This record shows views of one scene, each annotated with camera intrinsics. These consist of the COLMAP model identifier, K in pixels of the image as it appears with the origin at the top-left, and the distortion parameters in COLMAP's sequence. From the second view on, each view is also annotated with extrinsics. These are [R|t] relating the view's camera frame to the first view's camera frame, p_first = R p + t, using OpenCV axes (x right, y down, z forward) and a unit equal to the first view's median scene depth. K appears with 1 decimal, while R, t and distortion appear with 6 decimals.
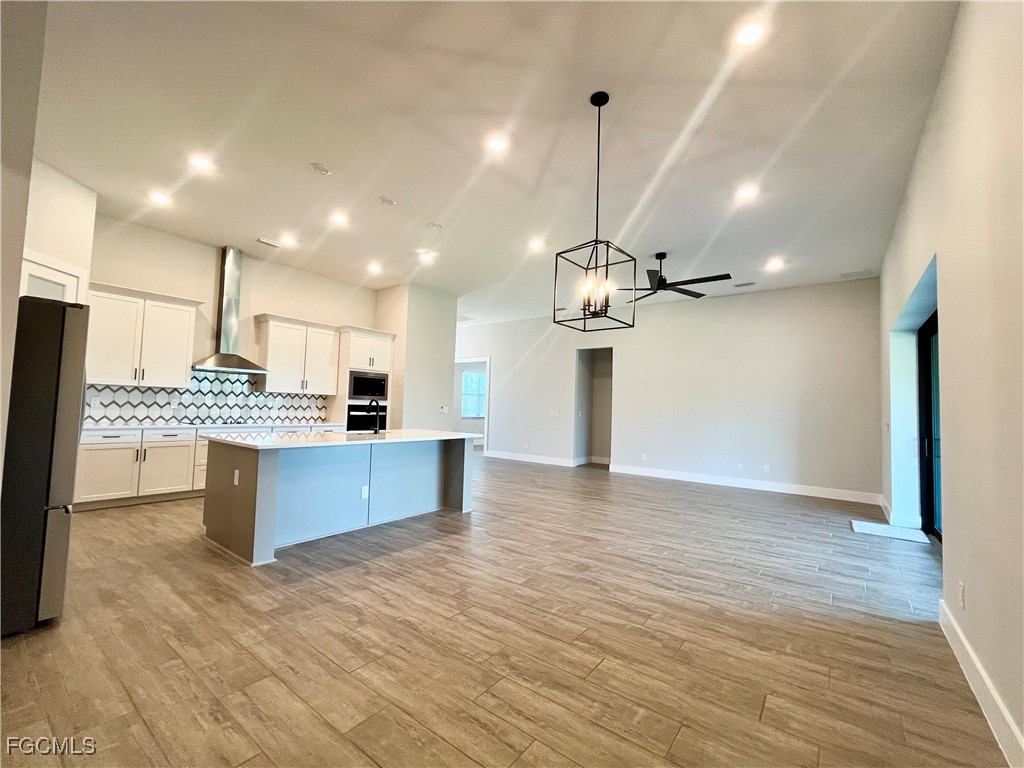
lens RADIAL K [[417.5, 0, 512.0], [0, 417.5, 384.0], [0, 0, 1]] dist [-0.001015, -0.000167]
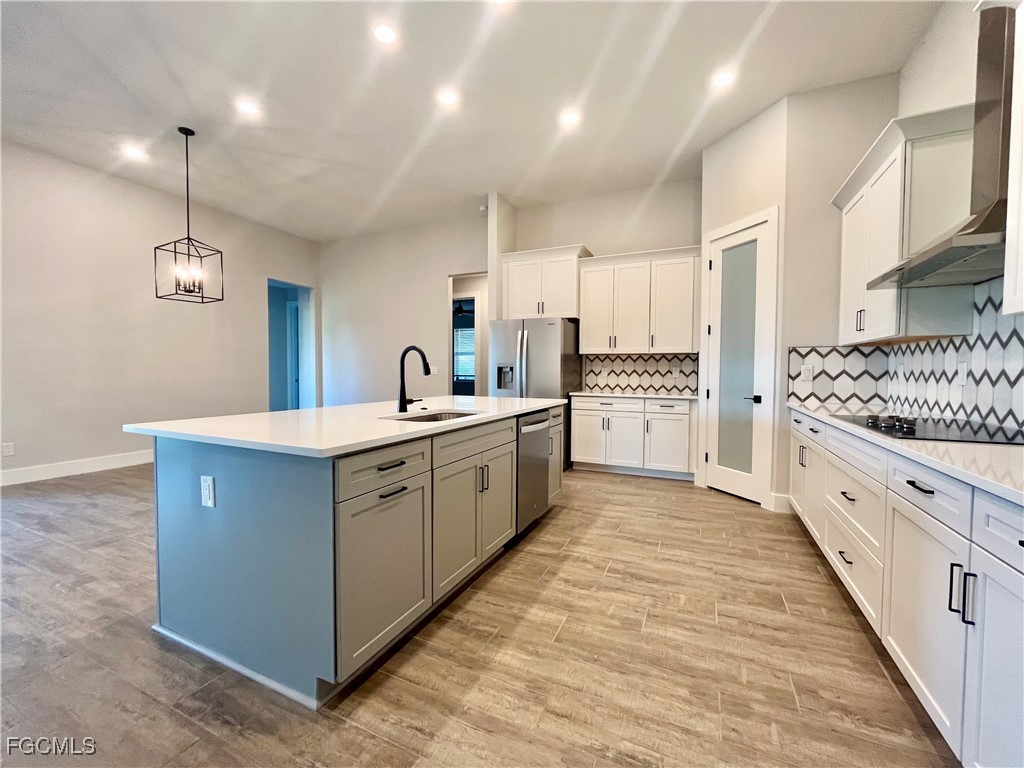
lens RADIAL K [[415.9, 0, 509.7], [0, 415.9, 386.4], [0, 0, 1]] dist [-0.003266, -0.000078]
pose [[-0.977995, -0.028519, -0.206669, -0.481990], [-0.023946, 0.999411, -0.024595, 0.135554], [0.207249, -0.019105, -0.978102, 2.145204]]
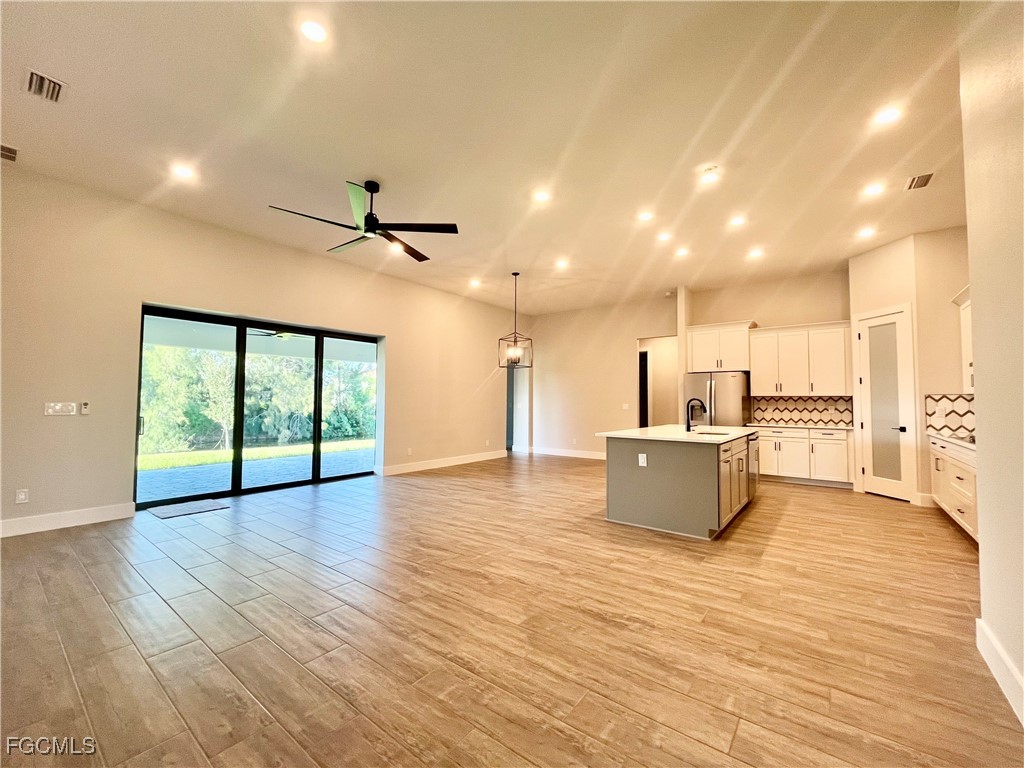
lens RADIAL K [[415.9, 0, 509.7], [0, 415.9, 386.4], [0, 0, 1]] dist [-0.003266, -0.000078]
pose [[-0.999109, -0.036480, 0.021207, 0.143242], [-0.038327, 0.994788, -0.094483, 0.171473], [-0.017649, -0.095212, -0.995301, 2.847516]]
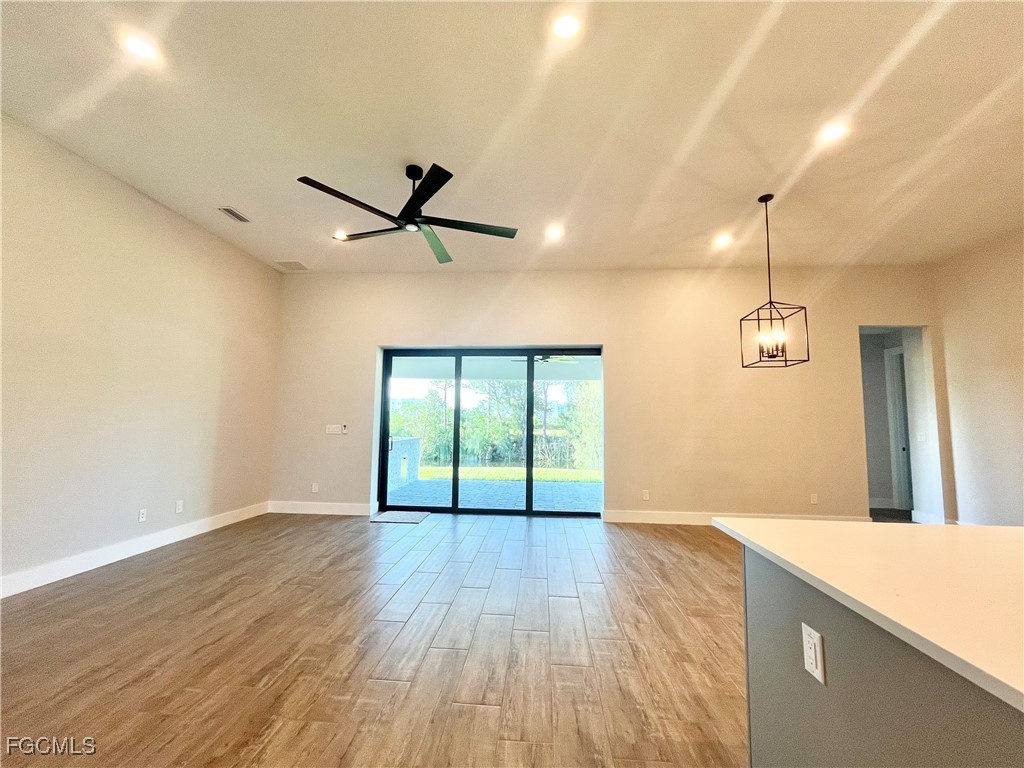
lens RADIAL K [[417.5, 0, 512.0], [0, 417.5, 384.0], [0, 0, 1]] dist [-0.001015, -0.000167]
pose [[-0.537701, 0.039401, 0.842215, -0.395786], [-0.077963, 0.992304, -0.096197, 0.095735], [-0.839523, -0.117387, -0.530491, 1.988455]]
